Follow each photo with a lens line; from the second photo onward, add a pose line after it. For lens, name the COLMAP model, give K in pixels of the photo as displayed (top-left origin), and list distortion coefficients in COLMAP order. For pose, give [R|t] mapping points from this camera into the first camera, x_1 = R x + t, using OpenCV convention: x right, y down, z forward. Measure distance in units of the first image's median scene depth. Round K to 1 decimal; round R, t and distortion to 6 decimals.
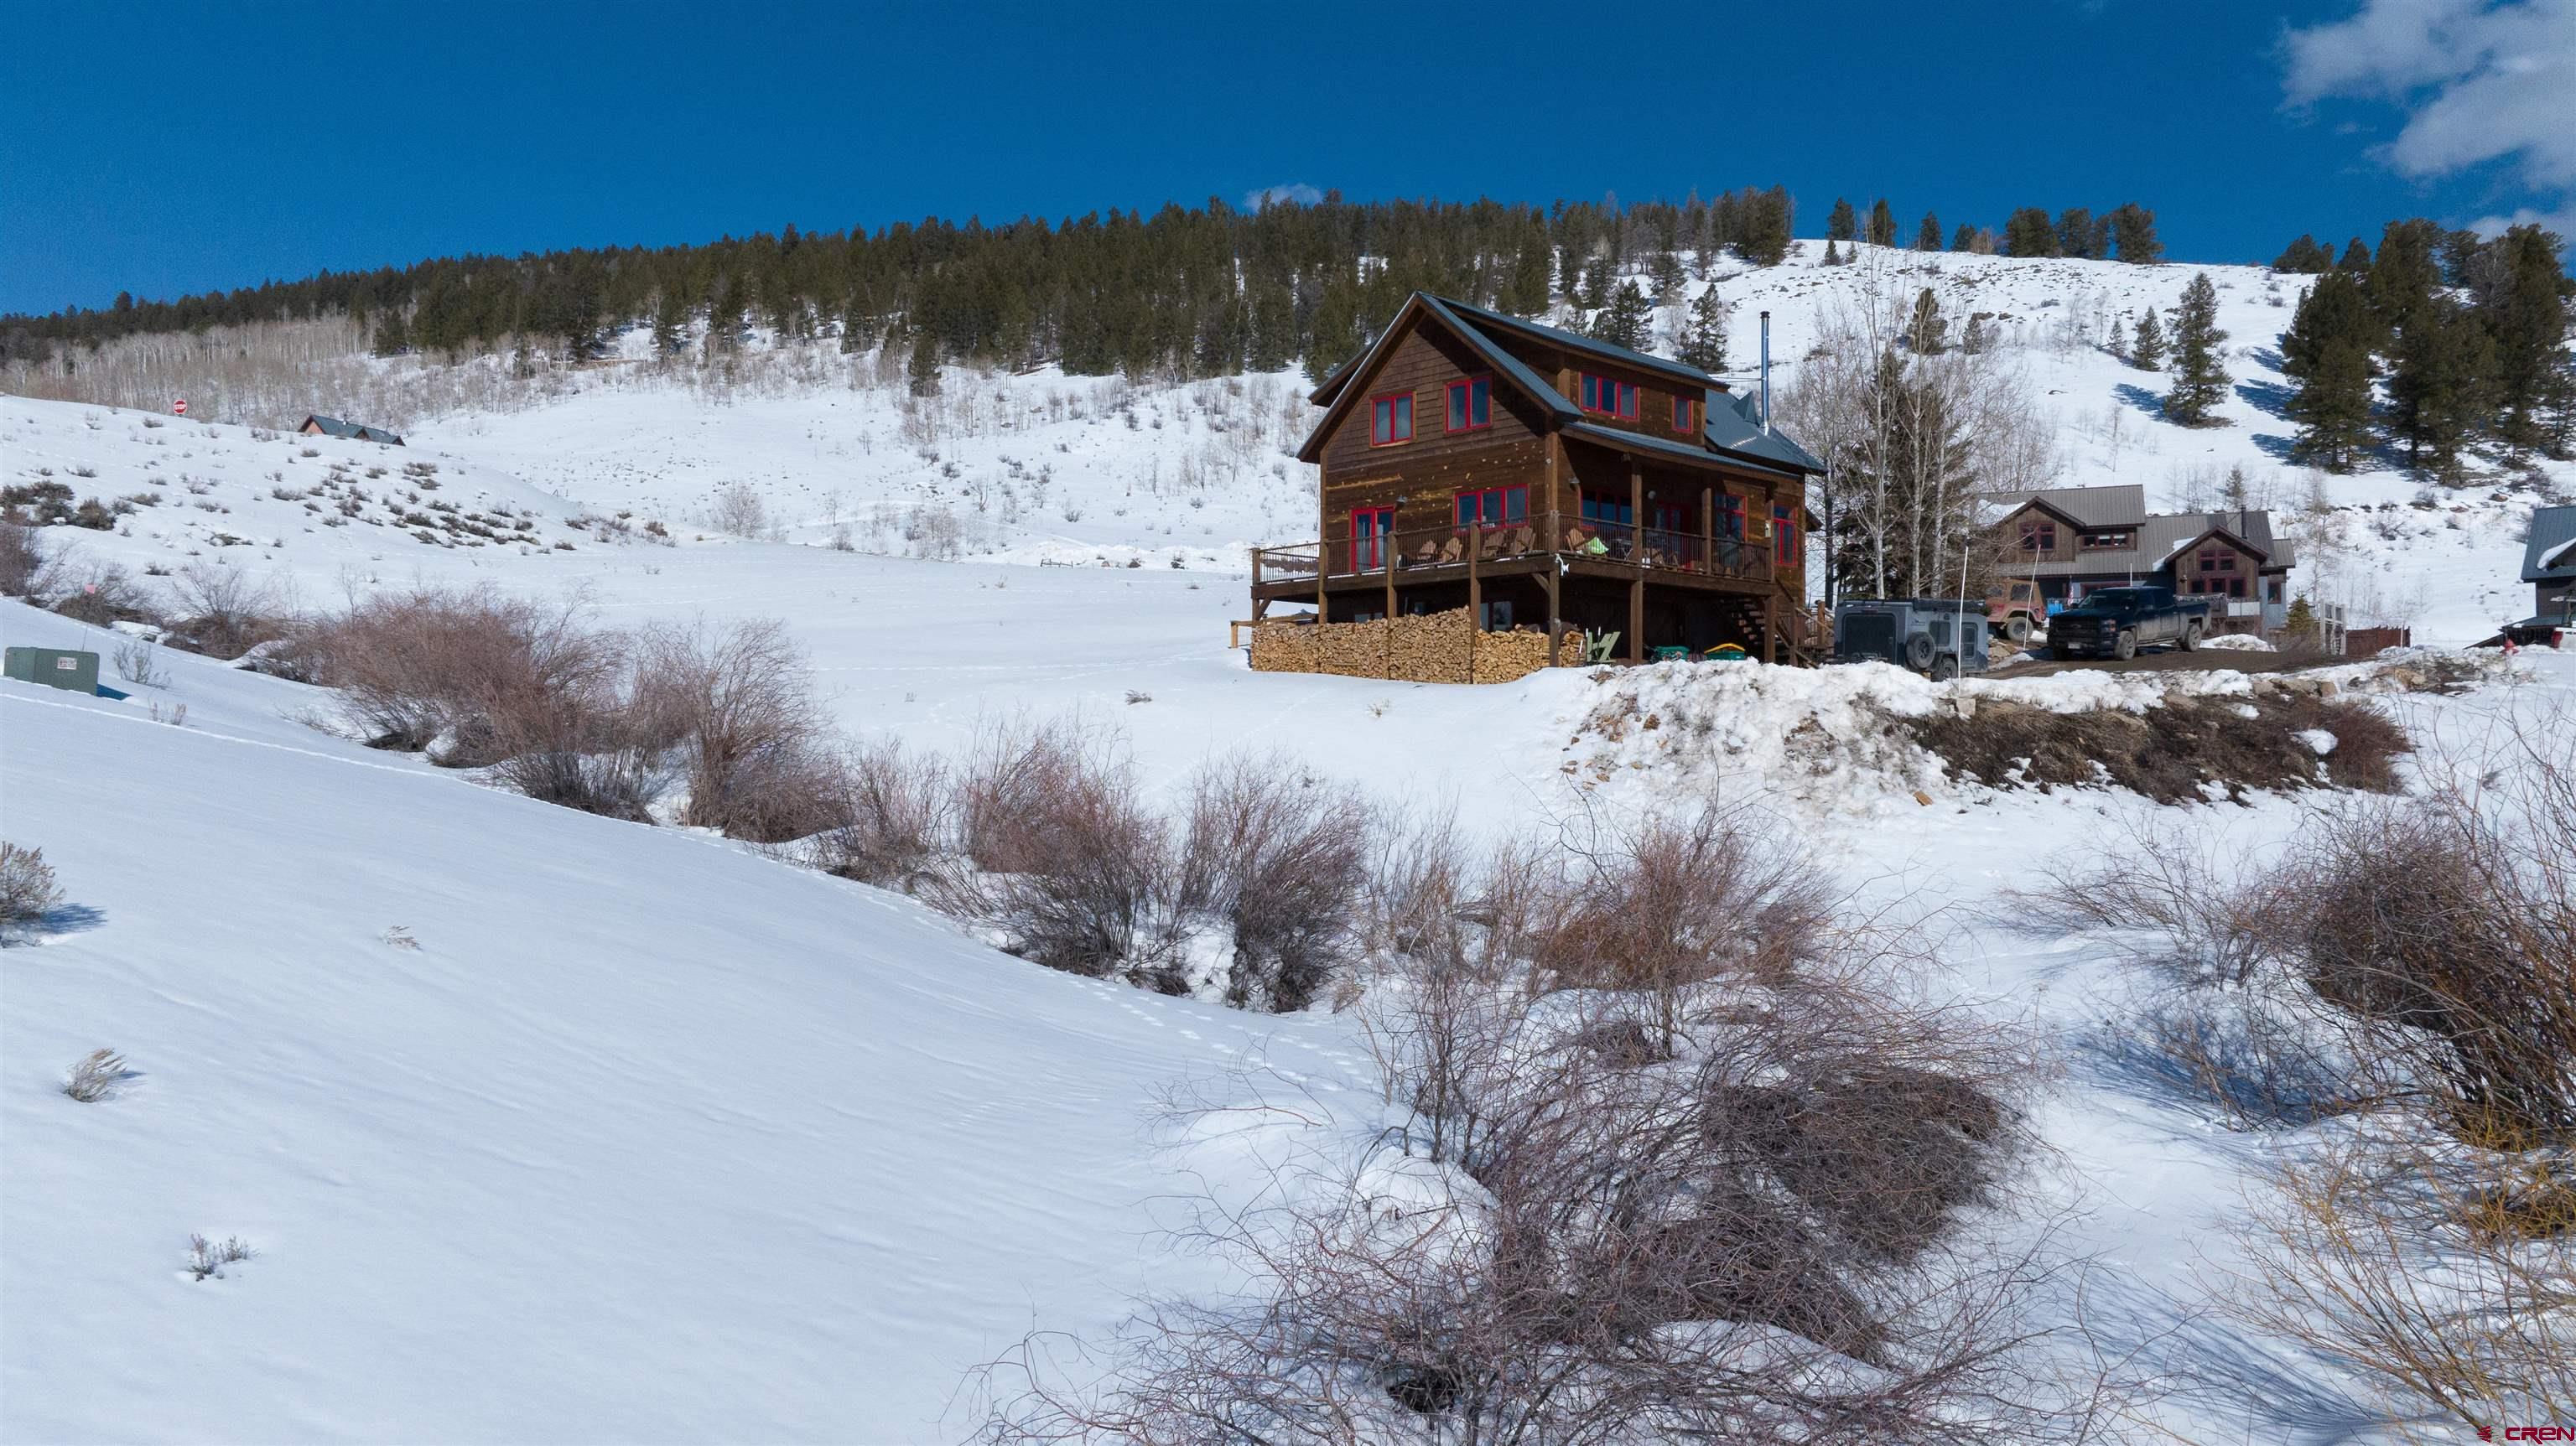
lens RADIAL K [[1813.6, 0, 1295.8], [0, 1813.6, 720.1], [0, 0, 1]] dist [-0.039957, 0.044917]
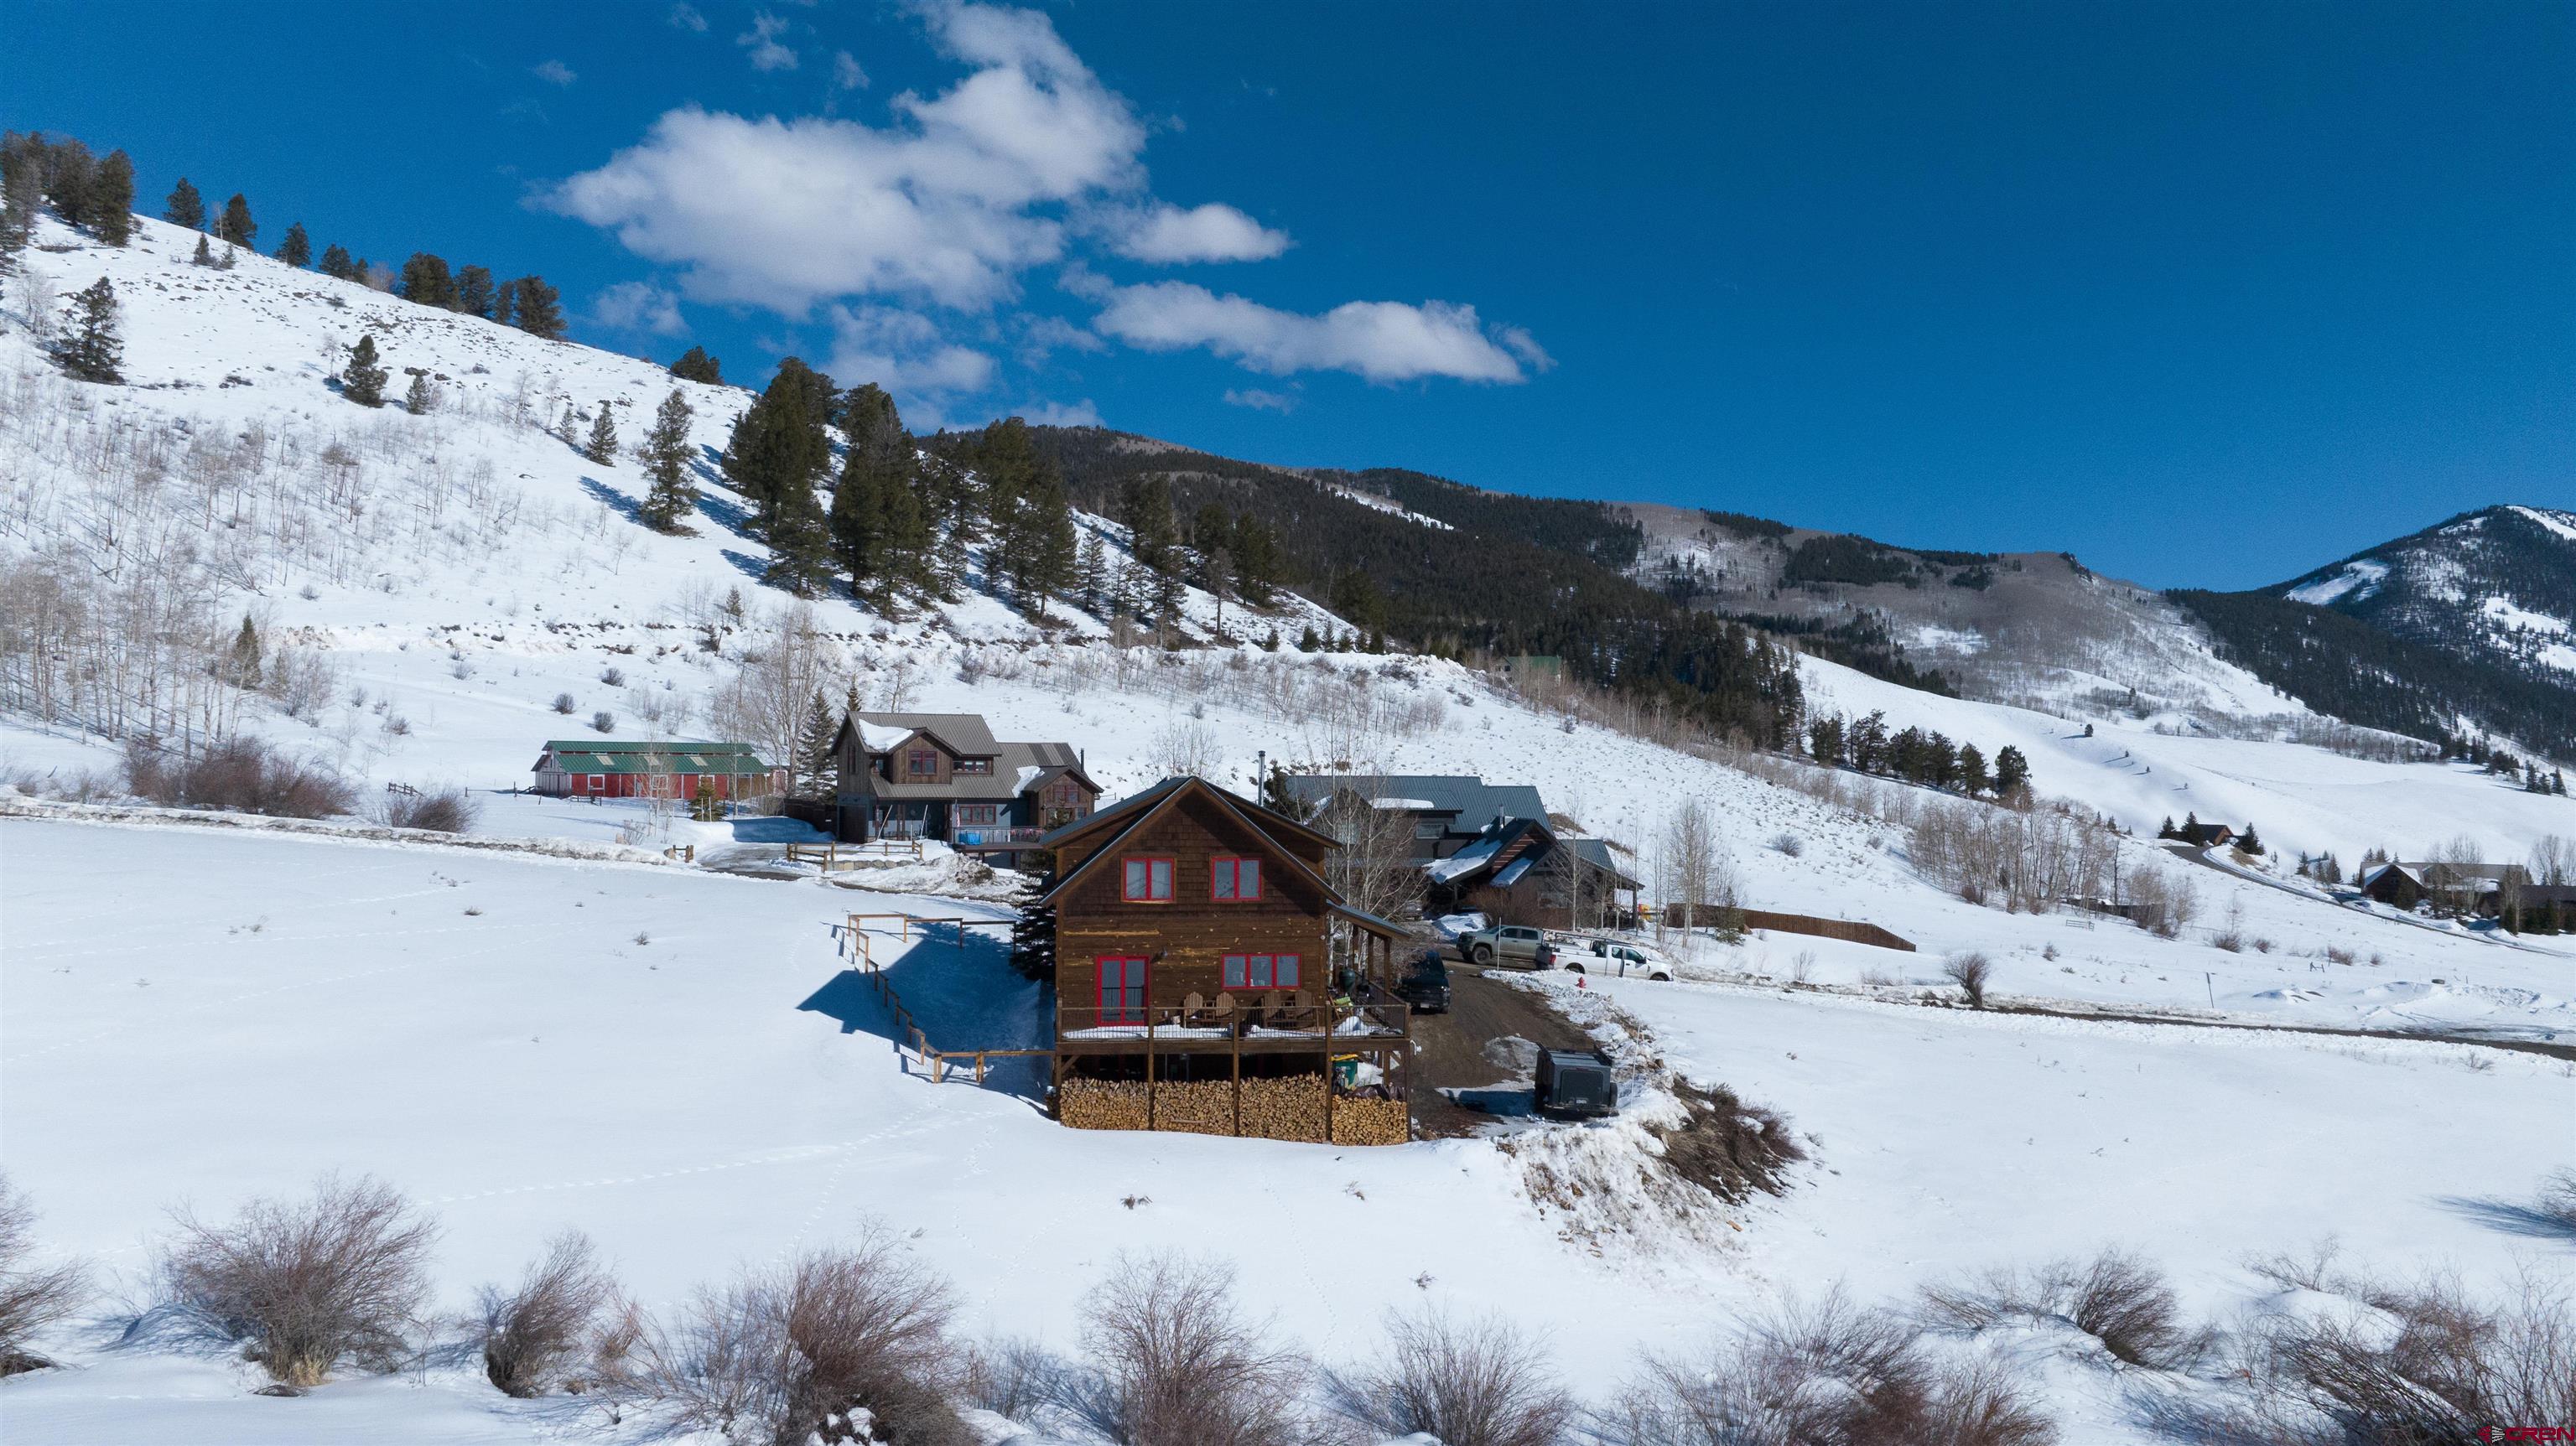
lens RADIAL K [[1813.6, 0, 1315.8], [0, 1813.6, 715.5], [0, 0, 1]] dist [-0.039957, 0.044917]
pose [[0.592153, 0.032463, 0.805172, -0.387996], [-0.027818, 0.999416, -0.019836, -0.121918], [-0.805345, -0.010652, 0.592710, 0.126744]]
